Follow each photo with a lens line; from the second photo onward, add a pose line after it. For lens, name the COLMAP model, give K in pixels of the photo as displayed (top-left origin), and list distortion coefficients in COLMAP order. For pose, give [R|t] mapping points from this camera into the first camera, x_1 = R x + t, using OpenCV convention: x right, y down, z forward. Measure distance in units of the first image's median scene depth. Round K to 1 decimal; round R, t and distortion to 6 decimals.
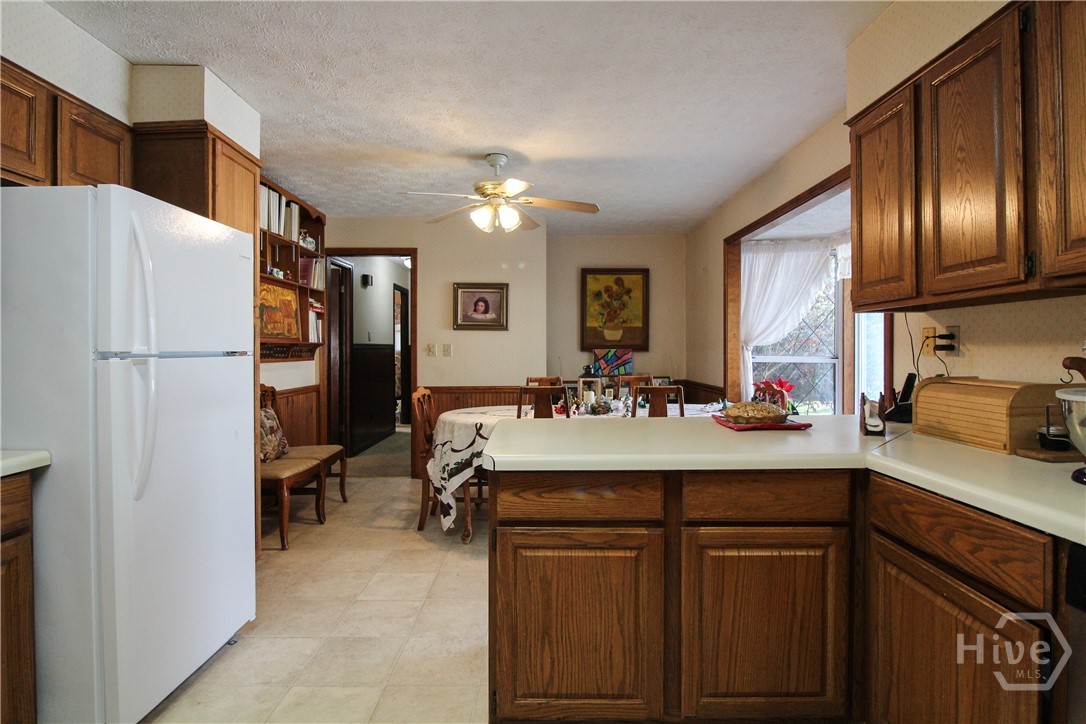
lens RADIAL K [[556.0, 0, 546.1], [0, 556.0, 351.5], [0, 0, 1]] dist [0.007686, -0.018631]
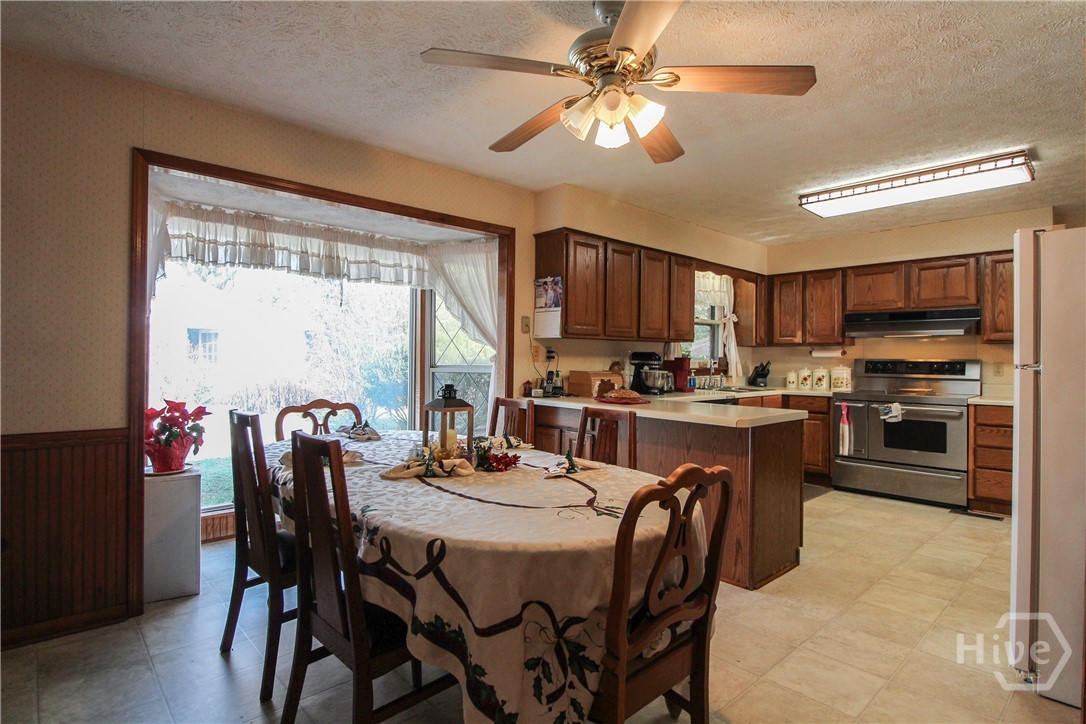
lens RADIAL K [[556.0, 0, 546.1], [0, 556.0, 351.5], [0, 0, 1]] dist [0.007686, -0.018631]
pose [[-0.672584, 0.003664, 0.740012, -0.338075], [-0.004959, 0.999943, -0.009458, -0.004056], [-0.740004, -0.010031, -0.672527, 1.068997]]
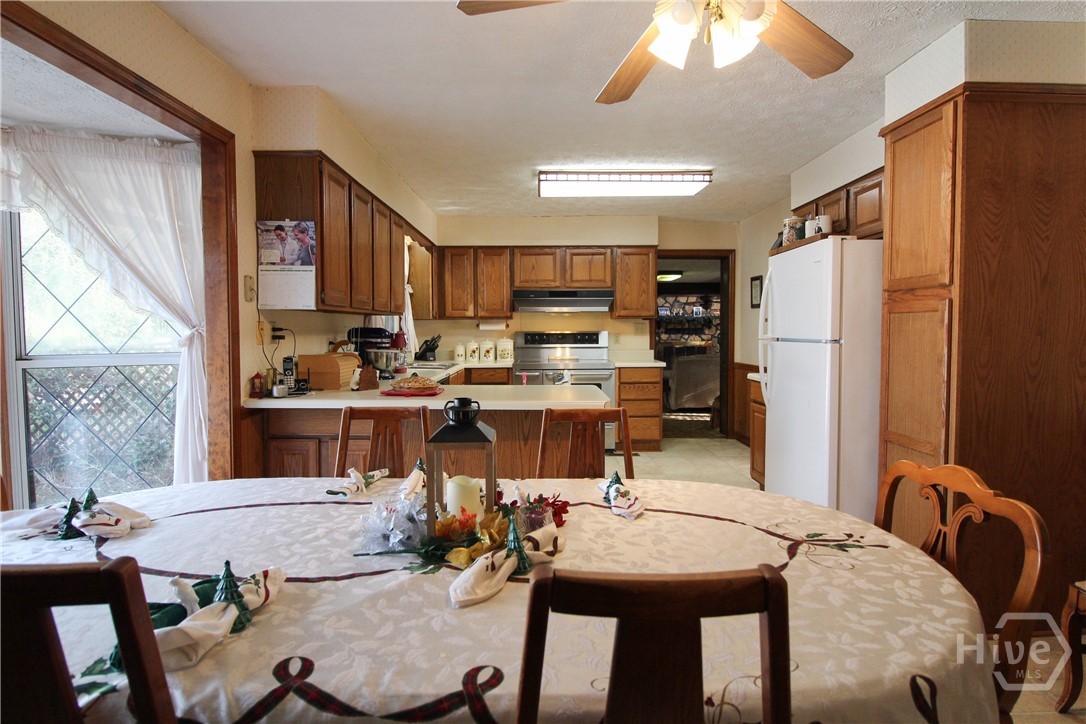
lens RADIAL K [[556.0, 0, 546.1], [0, 556.0, 351.5], [0, 0, 1]] dist [0.007686, -0.018631]
pose [[-0.999966, 0.002706, 0.007791, 0.021441], [0.003054, 0.998984, 0.044973, -0.014447], [-0.007662, 0.044995, -0.998958, 1.077103]]
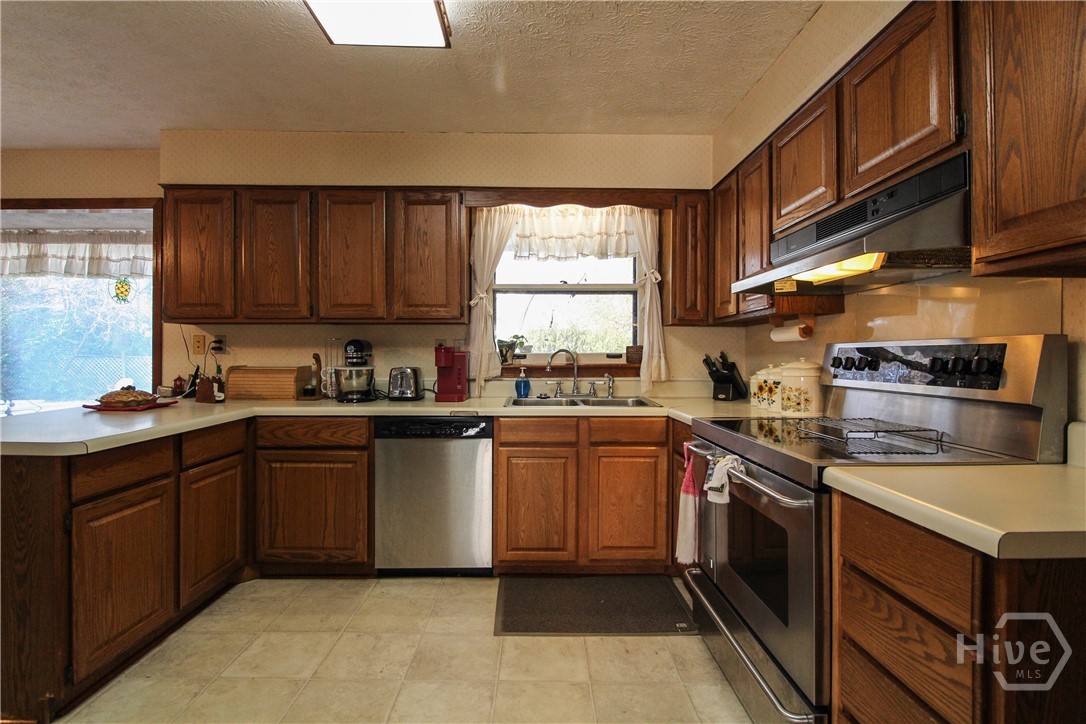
lens RADIAL K [[556.0, 0, 546.1], [0, 556.0, 351.5], [0, 0, 1]] dist [0.007686, -0.018631]
pose [[-0.014359, 0.008041, 0.999865, -0.409567], [0.001584, 0.999967, -0.008019, 0.007101], [-0.999896, 0.001469, -0.014371, 0.032940]]
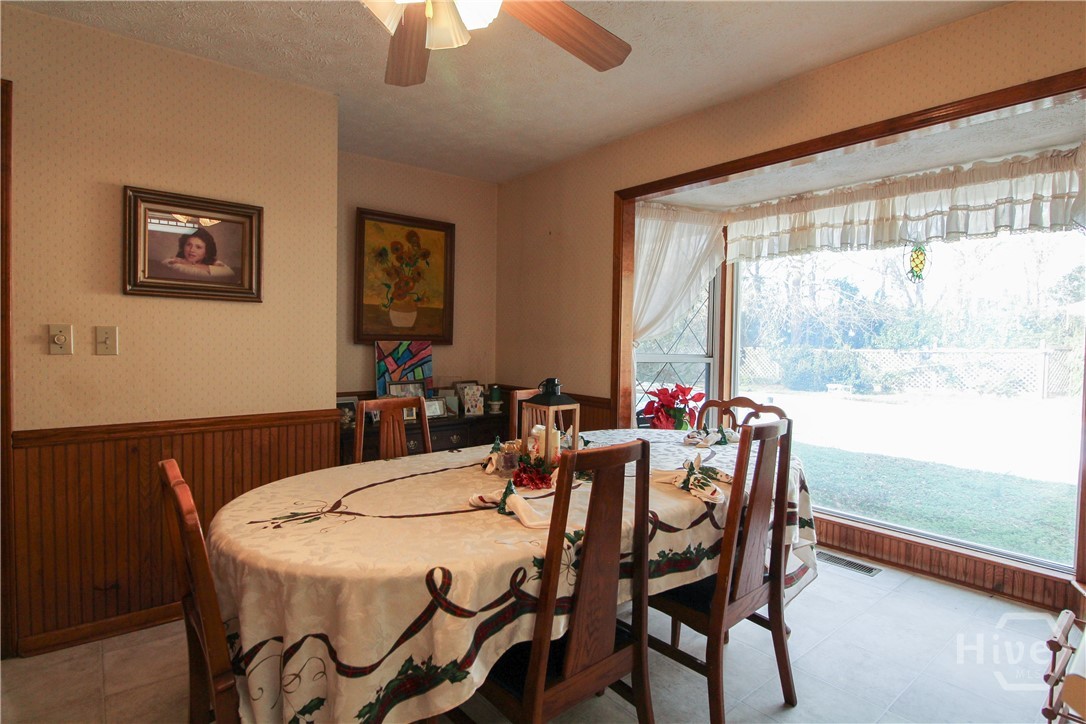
lens RADIAL K [[556.0, 0, 546.1], [0, 556.0, 351.5], [0, 0, 1]] dist [0.007686, -0.018631]
pose [[0.777454, 0.001252, 0.628939, -0.199399], [-0.015227, 0.999742, 0.016833, -0.007023], [-0.628756, -0.022663, 0.777272, 0.496868]]
